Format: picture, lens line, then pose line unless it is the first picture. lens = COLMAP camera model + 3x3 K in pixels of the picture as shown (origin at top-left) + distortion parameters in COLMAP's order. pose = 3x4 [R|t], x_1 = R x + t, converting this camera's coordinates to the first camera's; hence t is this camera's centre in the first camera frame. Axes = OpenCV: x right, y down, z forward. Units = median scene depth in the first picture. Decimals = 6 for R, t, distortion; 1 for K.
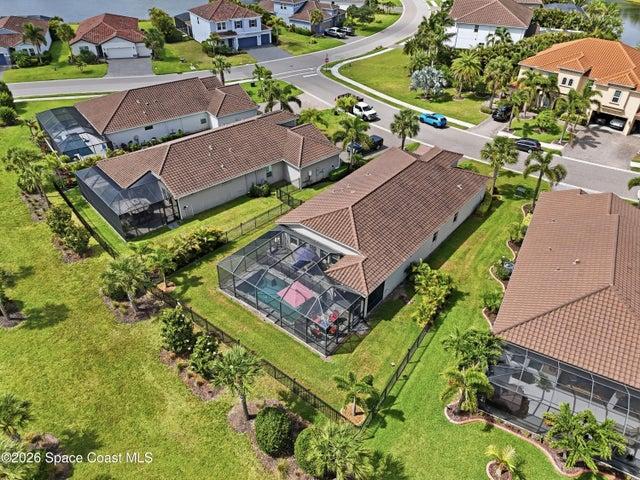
lens RADIAL K [[472.5, 0, 317.4], [0, 472.5, 239.6], [0, 0, 1]] dist [0.071656, -0.068579]
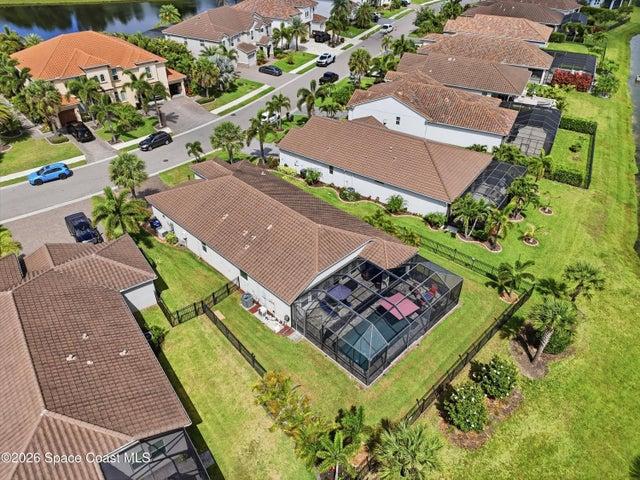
lens RADIAL K [[472.5, 0, 317.4], [0, 472.5, 239.6], [0, 0, 1]] dist [0.071656, -0.068579]
pose [[0.104874, -0.596192, 0.795963, -0.593427], [0.579148, 0.687265, 0.438468, -0.394405], [-0.808449, 0.414996, 0.417359, 0.526378]]
